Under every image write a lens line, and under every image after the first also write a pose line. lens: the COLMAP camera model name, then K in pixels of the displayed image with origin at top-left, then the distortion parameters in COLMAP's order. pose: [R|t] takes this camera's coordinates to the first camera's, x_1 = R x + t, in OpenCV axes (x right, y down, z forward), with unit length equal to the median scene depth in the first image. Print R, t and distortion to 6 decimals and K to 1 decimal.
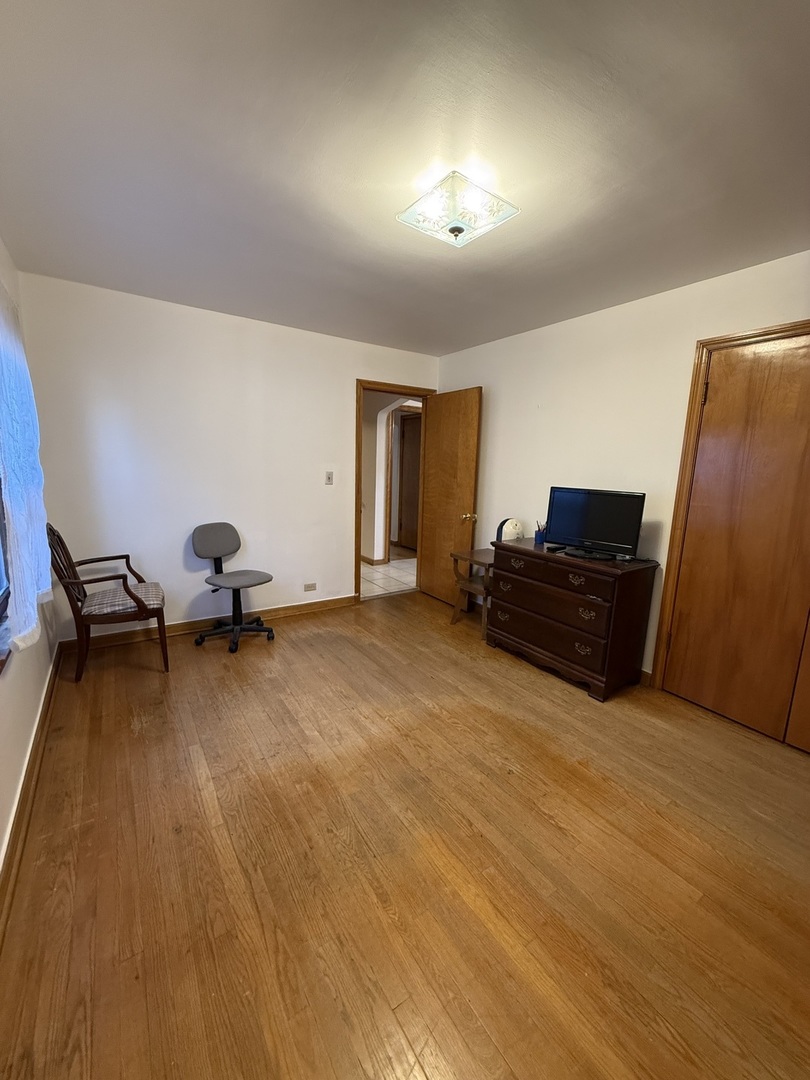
lens RADIAL K [[428.6, 0, 400.7], [0, 428.6, 536.7], [0, 0, 1]] dist [-0.000054, 0.000304]
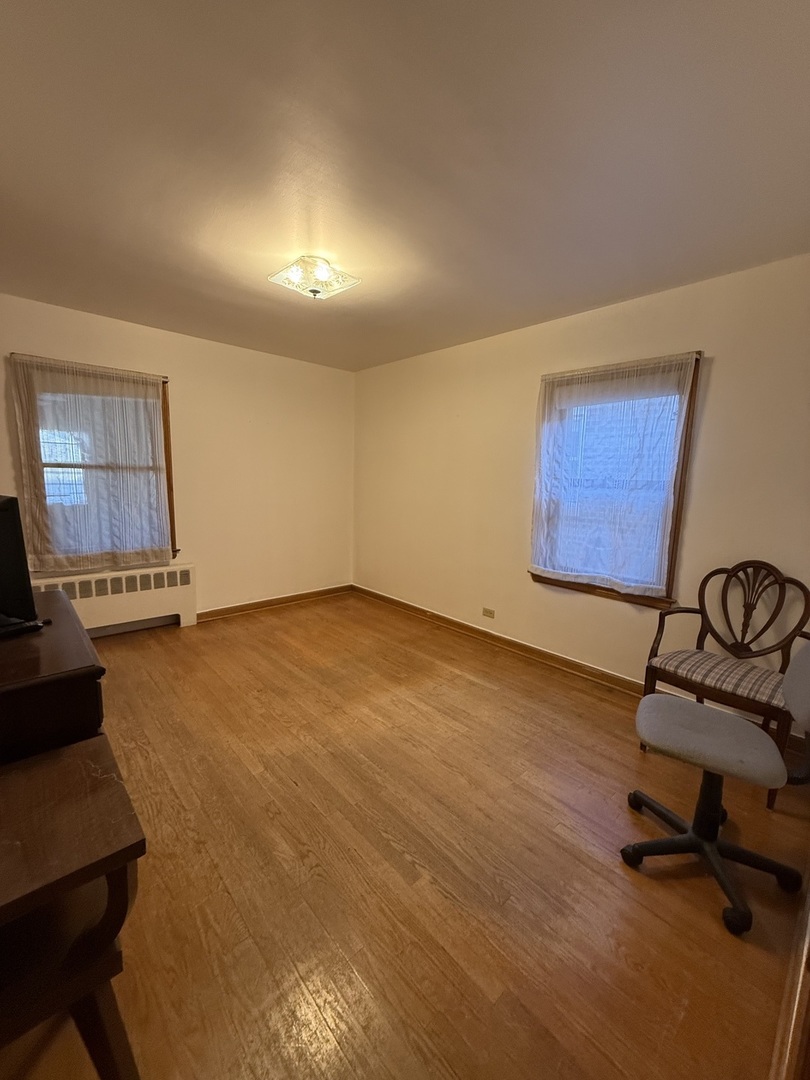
lens RADIAL K [[428.6, 0, 400.7], [0, 428.6, 536.7], [0, 0, 1]] dist [-0.000054, 0.000304]
pose [[-0.987246, -0.035295, -0.155243, 0.041309], [-0.080848, 0.951170, 0.297892, -0.351116], [0.137148, 0.306644, -0.941892, 2.159017]]
